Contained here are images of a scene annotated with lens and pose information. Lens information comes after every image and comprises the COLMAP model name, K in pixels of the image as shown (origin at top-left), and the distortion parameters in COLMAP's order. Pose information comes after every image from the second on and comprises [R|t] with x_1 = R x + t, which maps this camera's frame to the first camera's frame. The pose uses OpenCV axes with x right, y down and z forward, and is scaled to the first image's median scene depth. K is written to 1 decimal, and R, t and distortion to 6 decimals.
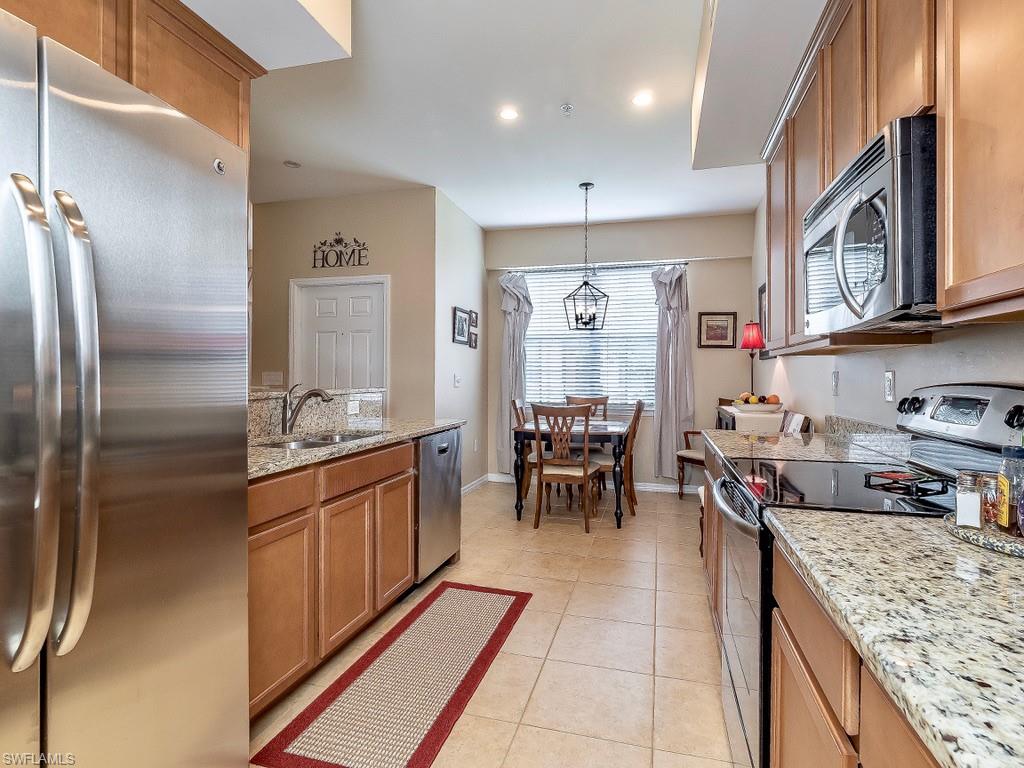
lens RADIAL K [[540.9, 0, 507.6], [0, 540.9, 373.7], [0, 0, 1]] dist [0.000481, -0.000561]
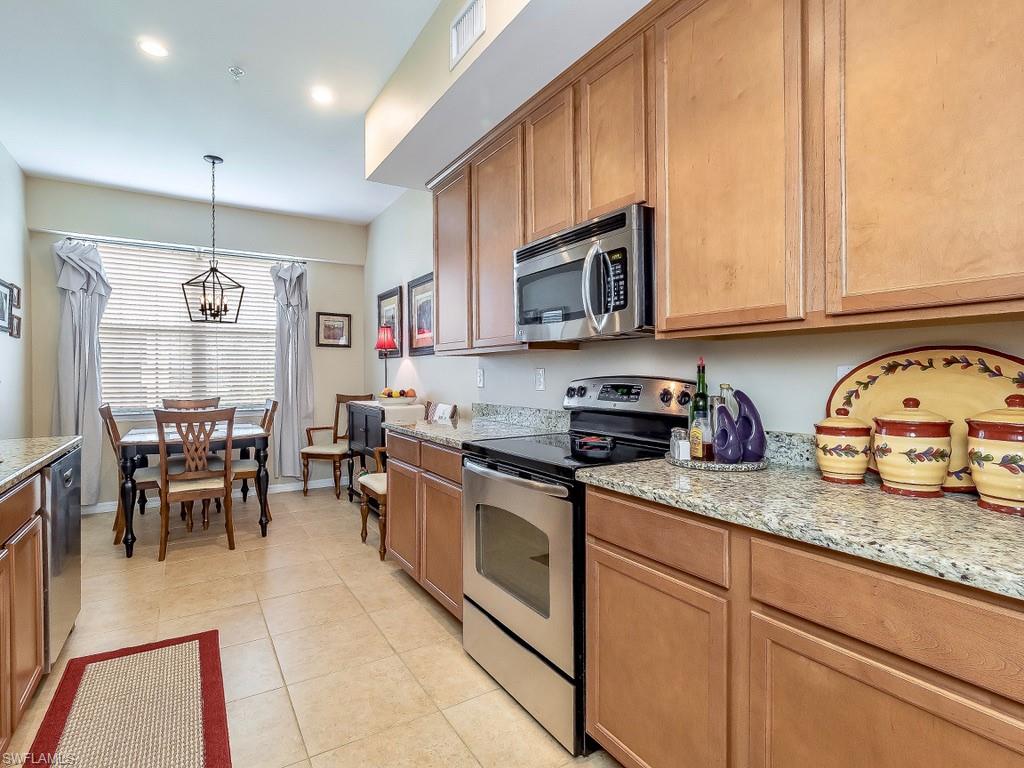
lens RADIAL K [[524.6, 0, 510.6], [0, 524.6, 373.9], [0, 0, 1]] dist [0.004436, -0.000306]
pose [[0.675663, -0.009650, 0.737147, -0.163421], [0.006184, 0.999953, 0.007422, -0.000486], [-0.737185, -0.000456, 0.675691, 0.063543]]
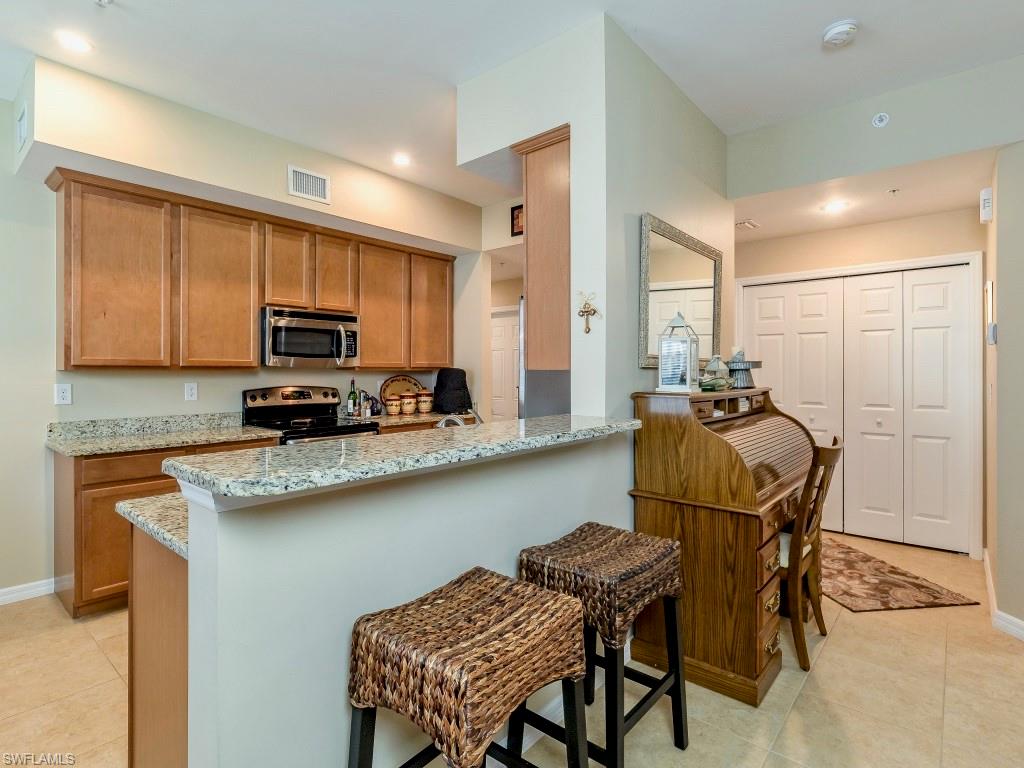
lens RADIAL K [[524.6, 0, 510.6], [0, 524.6, 373.9], [0, 0, 1]] dist [0.004436, -0.000306]
pose [[-0.906300, -0.008182, 0.422557, -0.454891], [-0.006399, 0.999964, 0.005637, -0.023150], [-0.422587, 0.002405, -0.906319, 0.987136]]
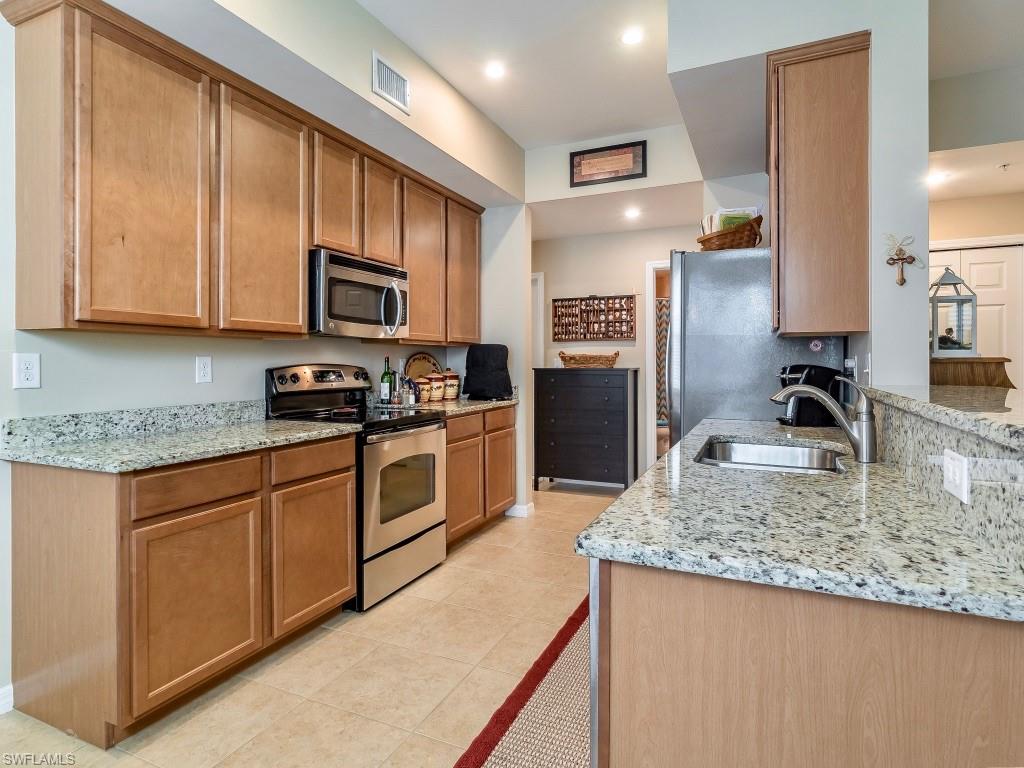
lens RADIAL K [[561.6, 0, 513.2], [0, 561.6, 362.2], [0, 0, 1]] dist [-0.001571, 0.000095]
pose [[-0.988681, -0.004924, 0.149952, -0.070833], [-0.004932, 0.999988, 0.000317, 0.002270], [-0.149952, -0.000426, -0.988693, 0.984596]]
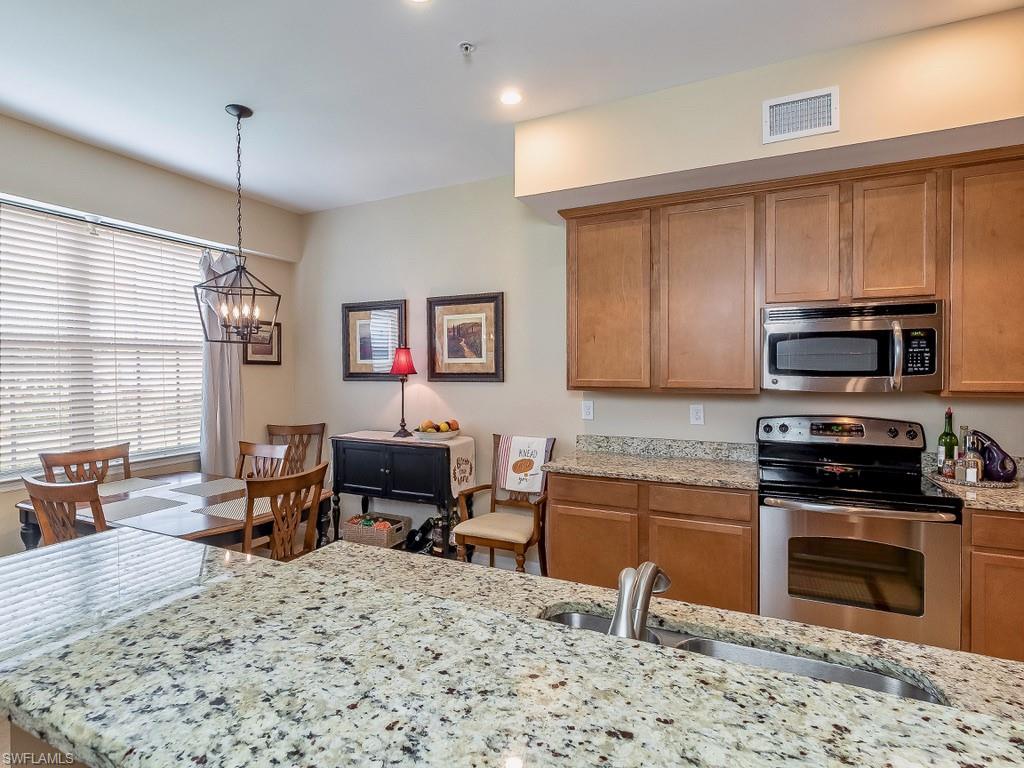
lens RADIAL K [[511.6, 0, 511.9], [0, 511.6, 373.0], [0, 0, 1]] dist [0.000080, -0.000572]
pose [[0.159734, -0.015007, 0.987046, -0.390905], [0.001045, 0.999886, 0.015033, -0.055042], [-0.987159, -0.001370, 0.159732, 0.600331]]
